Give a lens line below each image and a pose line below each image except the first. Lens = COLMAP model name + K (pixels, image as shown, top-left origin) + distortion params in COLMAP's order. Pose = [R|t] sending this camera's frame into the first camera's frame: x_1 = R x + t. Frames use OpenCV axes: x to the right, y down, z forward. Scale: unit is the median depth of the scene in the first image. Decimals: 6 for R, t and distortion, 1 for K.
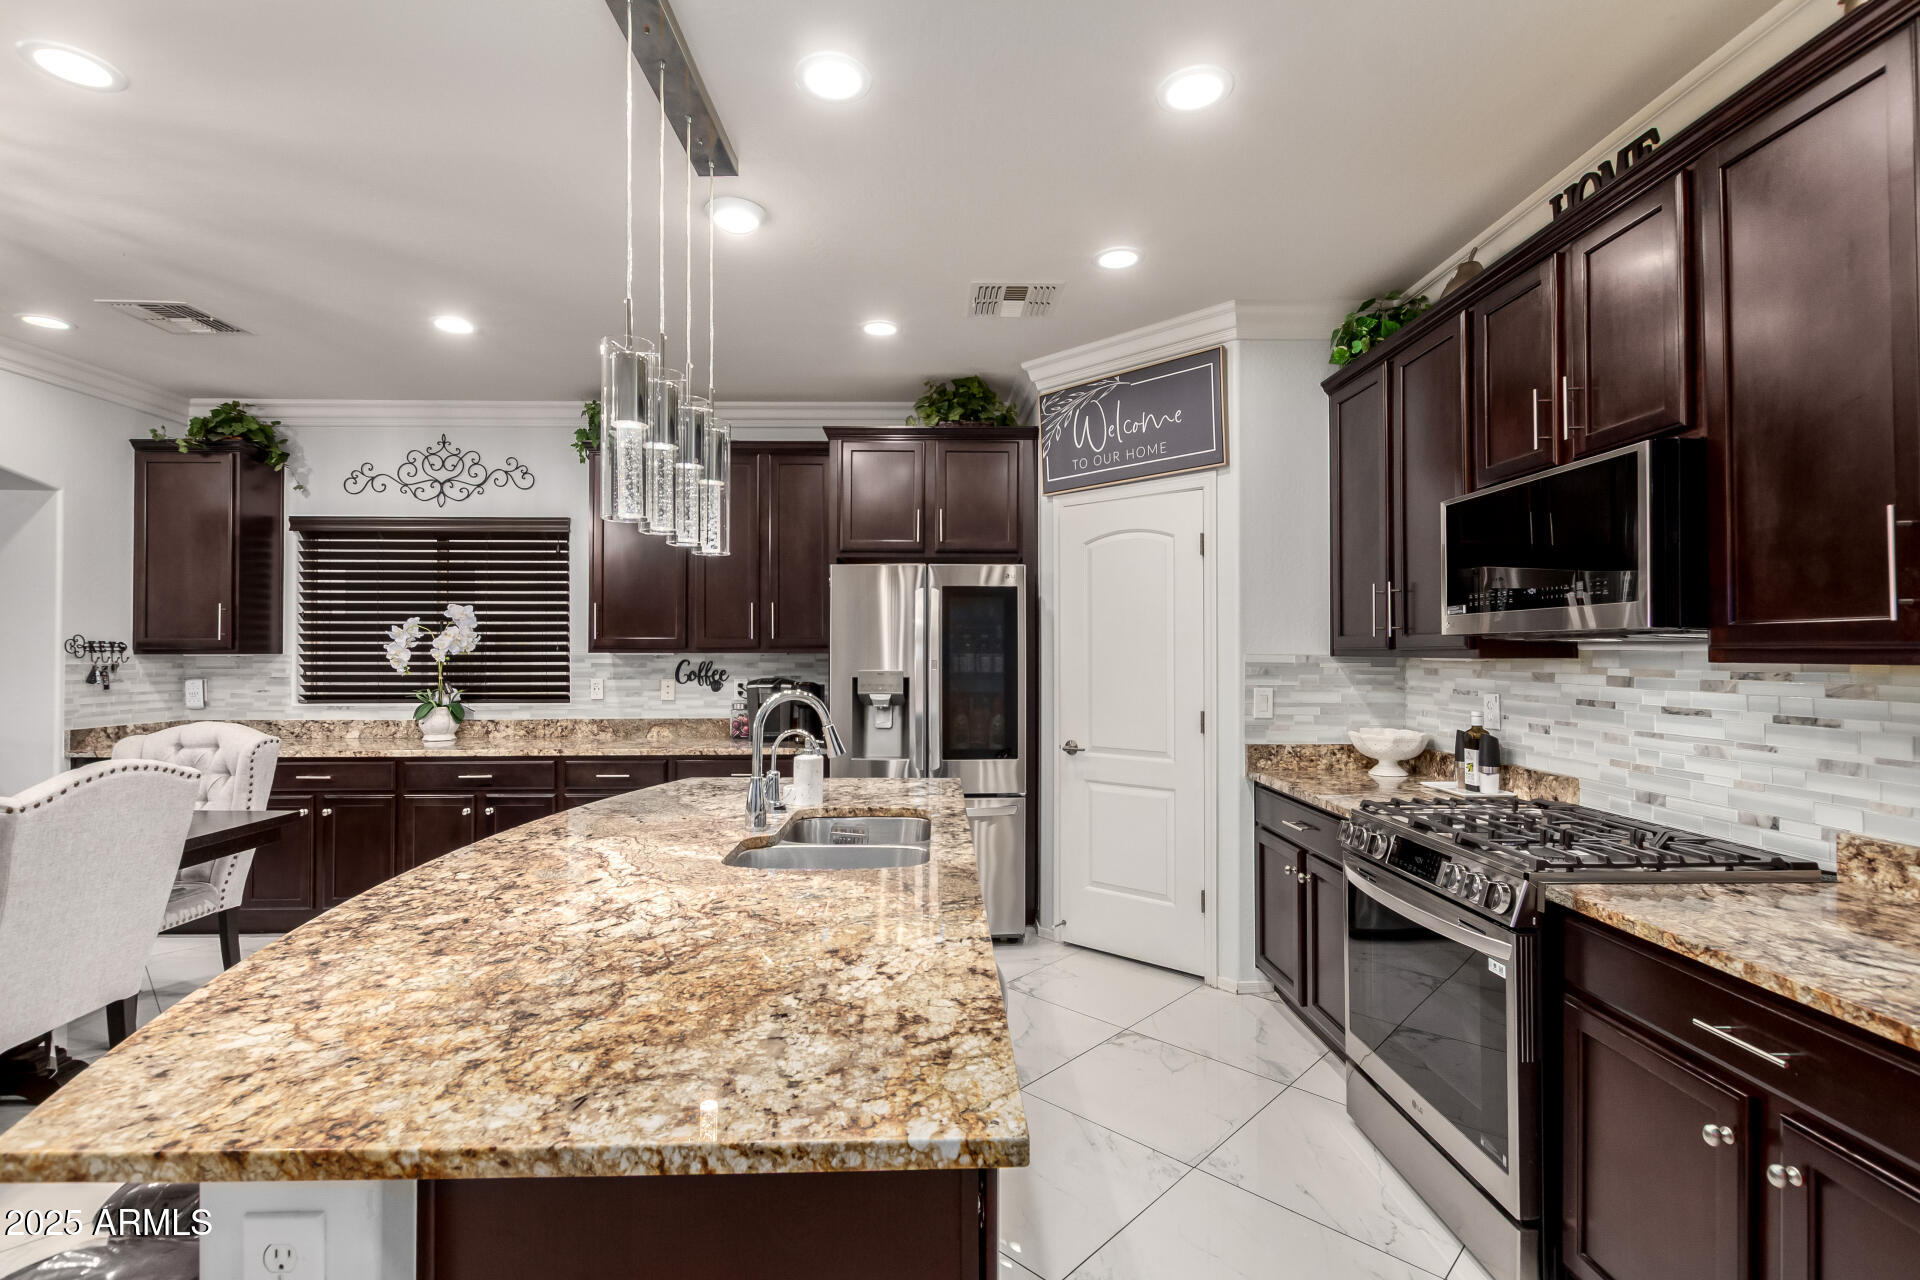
lens RADIAL K [[871.5, 0, 956.8], [0, 871.5, 639.2], [0, 0, 1]] dist [0.003066, -0.001468]
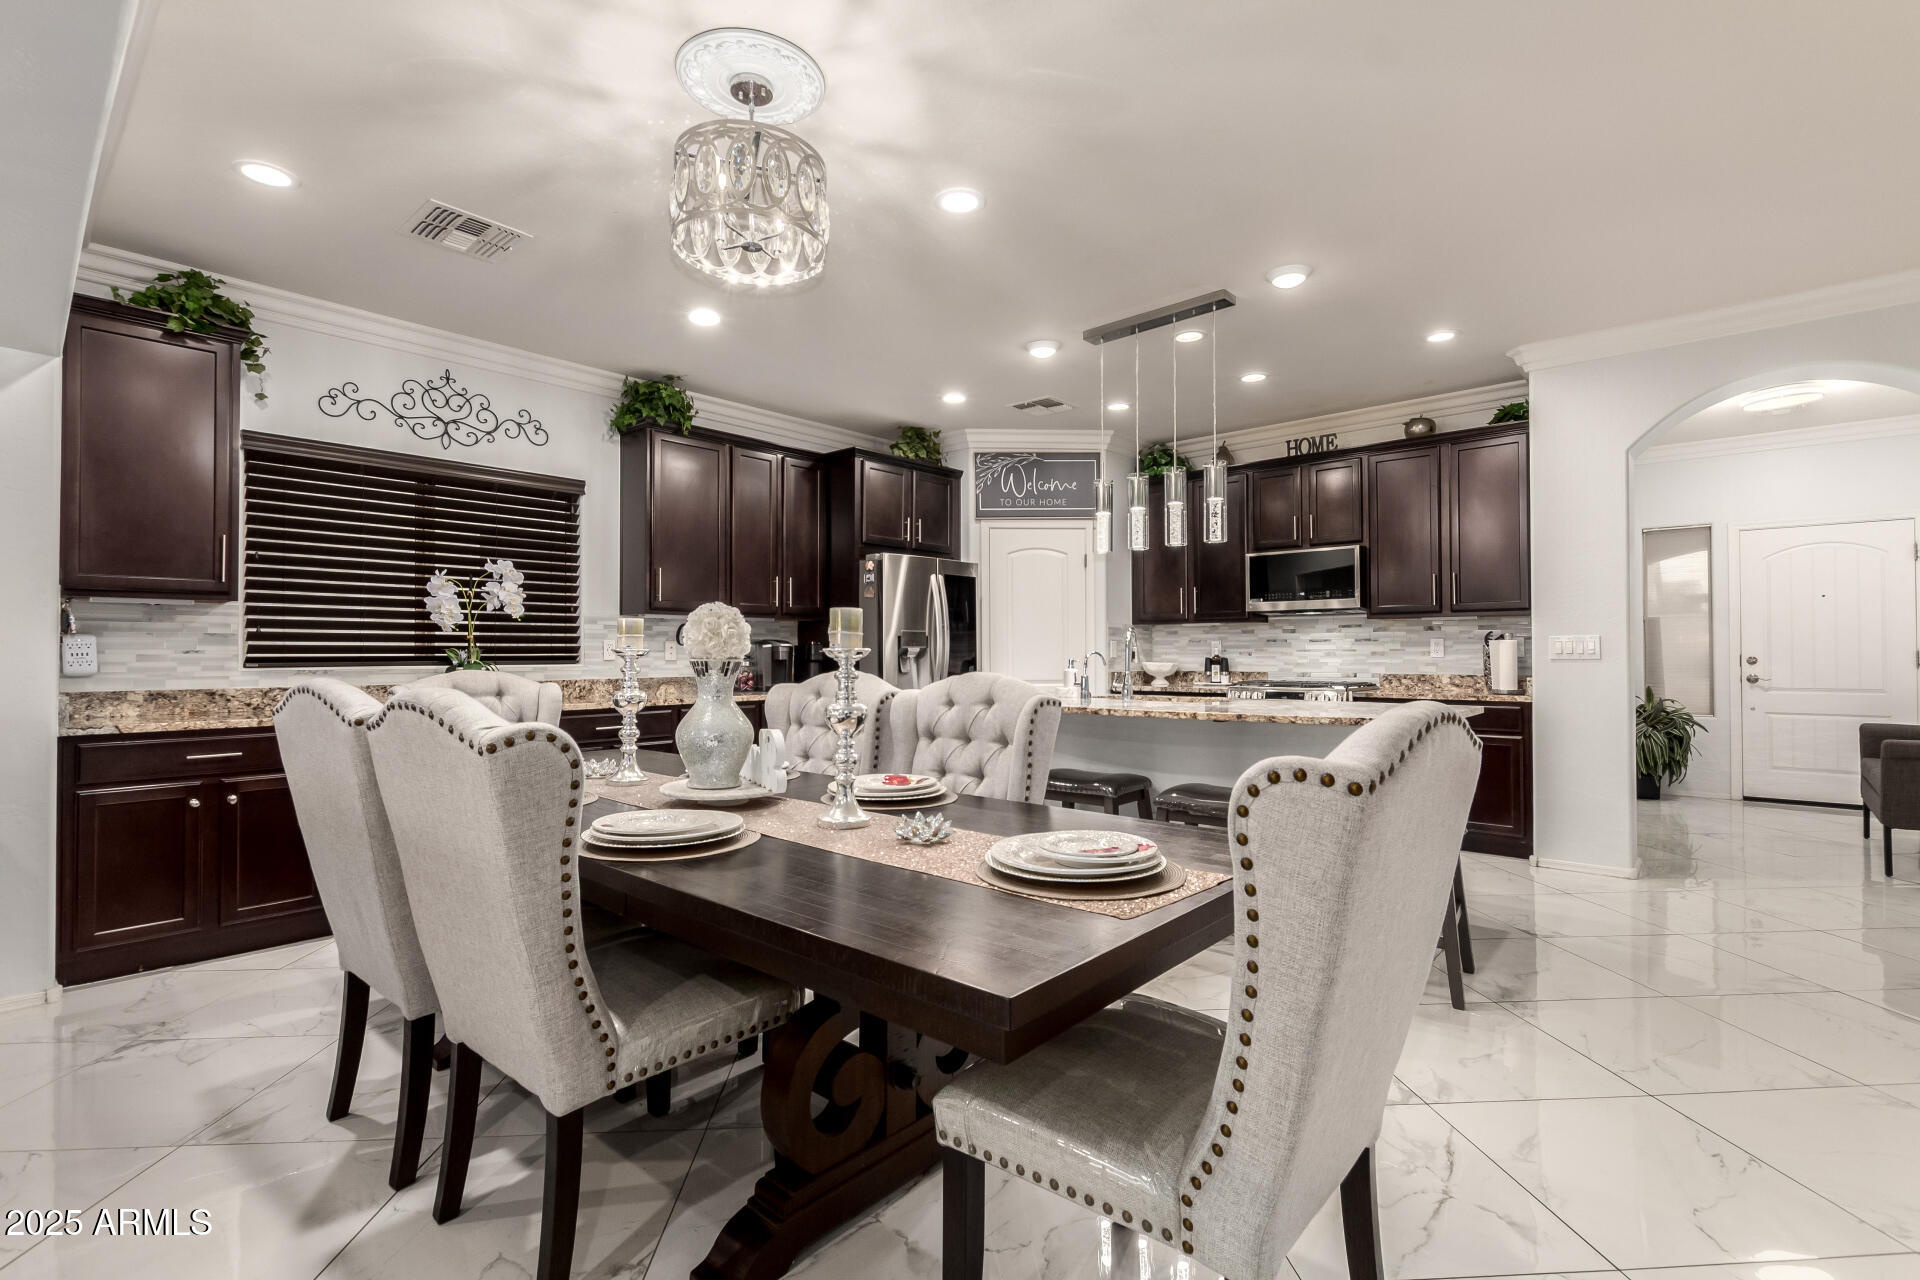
lens RADIAL K [[871.5, 0, 971.5], [0, 871.5, 644.7], [0, 0, 1]] dist [0.003066, -0.001468]
pose [[0.672583, 0.004196, 0.740010, -0.919366], [-0.007472, 0.999971, 0.001121, 0.048026], [-0.739984, -0.006283, 0.672595, -0.016523]]
